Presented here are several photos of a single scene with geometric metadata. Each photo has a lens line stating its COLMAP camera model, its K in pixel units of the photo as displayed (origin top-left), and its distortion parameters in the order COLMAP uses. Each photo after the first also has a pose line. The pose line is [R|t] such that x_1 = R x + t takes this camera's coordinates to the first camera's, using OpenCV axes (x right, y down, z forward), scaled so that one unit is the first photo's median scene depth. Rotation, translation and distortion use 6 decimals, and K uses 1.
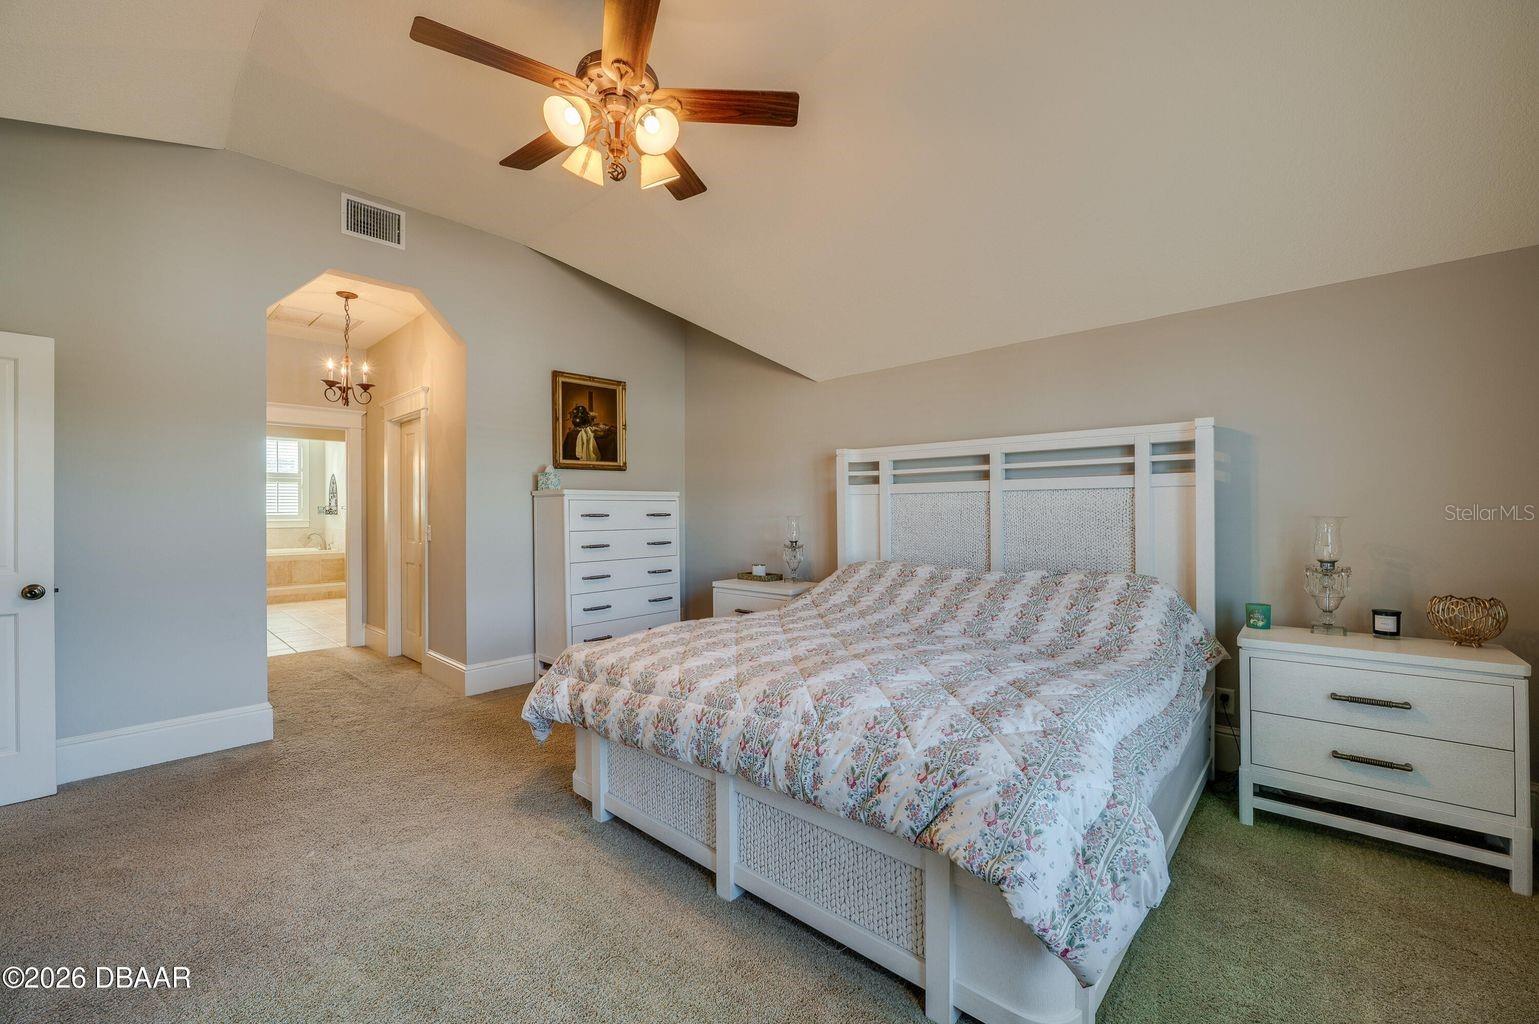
lens RADIAL K [[616.7, 0, 769.5], [0, 616.7, 512.0], [0, 0, 1]] dist [-0.019124, -0.000077]
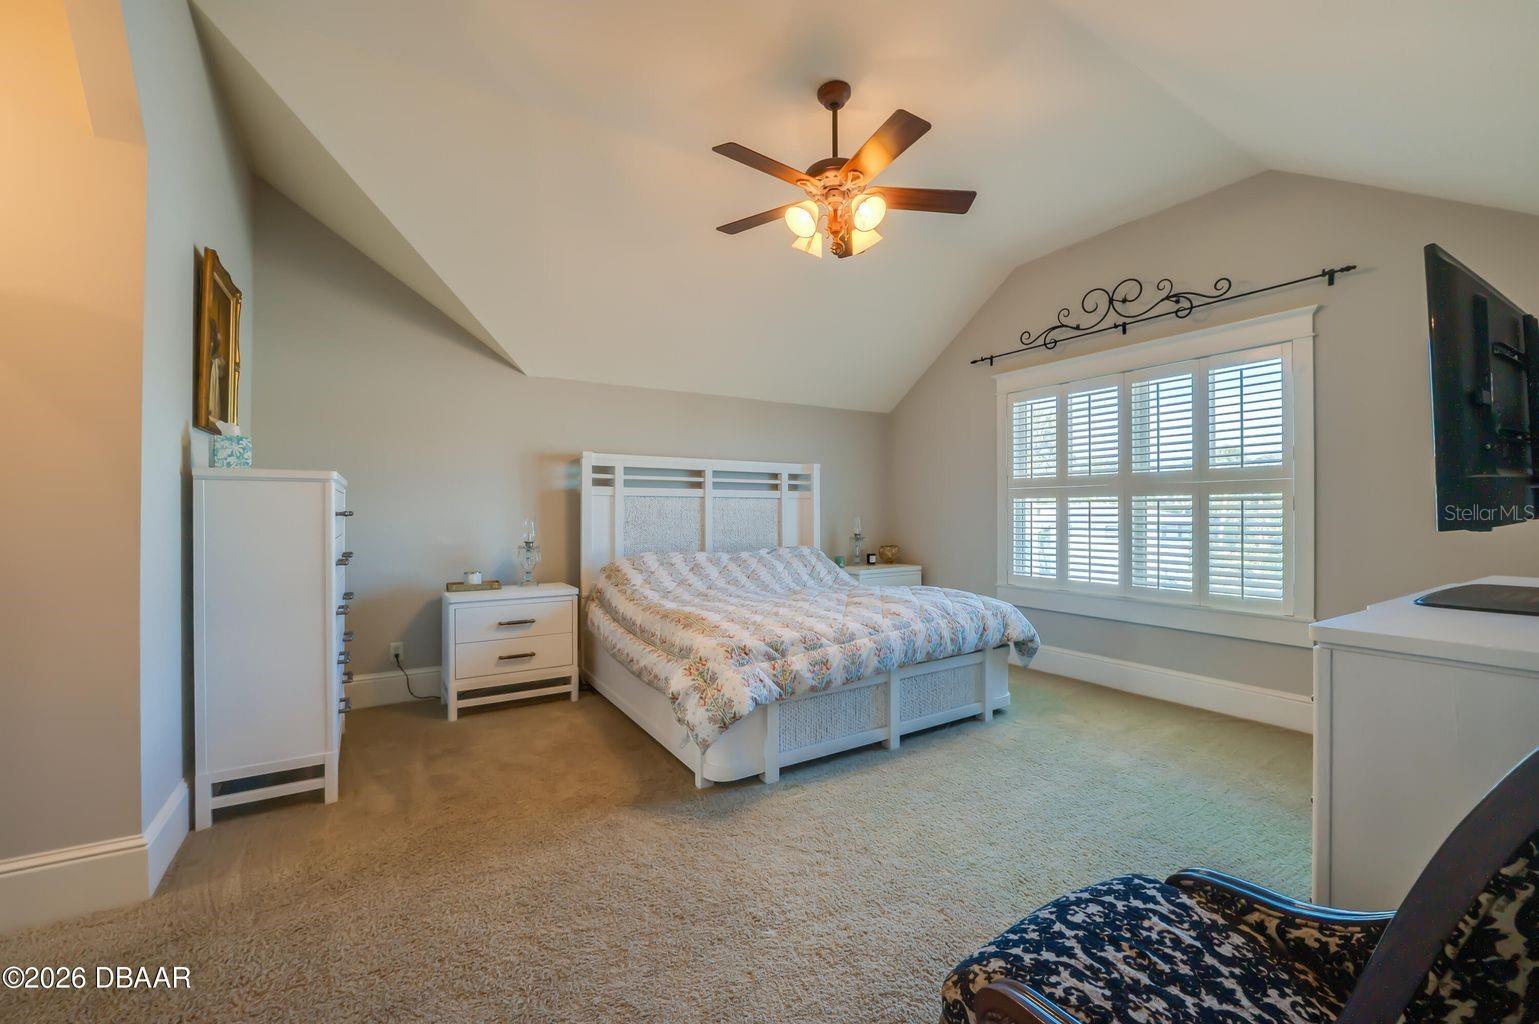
lens RADIAL K [[616.7, 0, 769.5], [0, 616.7, 512.0], [0, 0, 1]] dist [-0.019124, -0.000077]
pose [[0.259691, 0.006993, 0.965666, -0.954320], [0.000244, 0.999973, -0.007307, 0.010512], [-0.965692, 0.002133, 0.259683, 0.496104]]
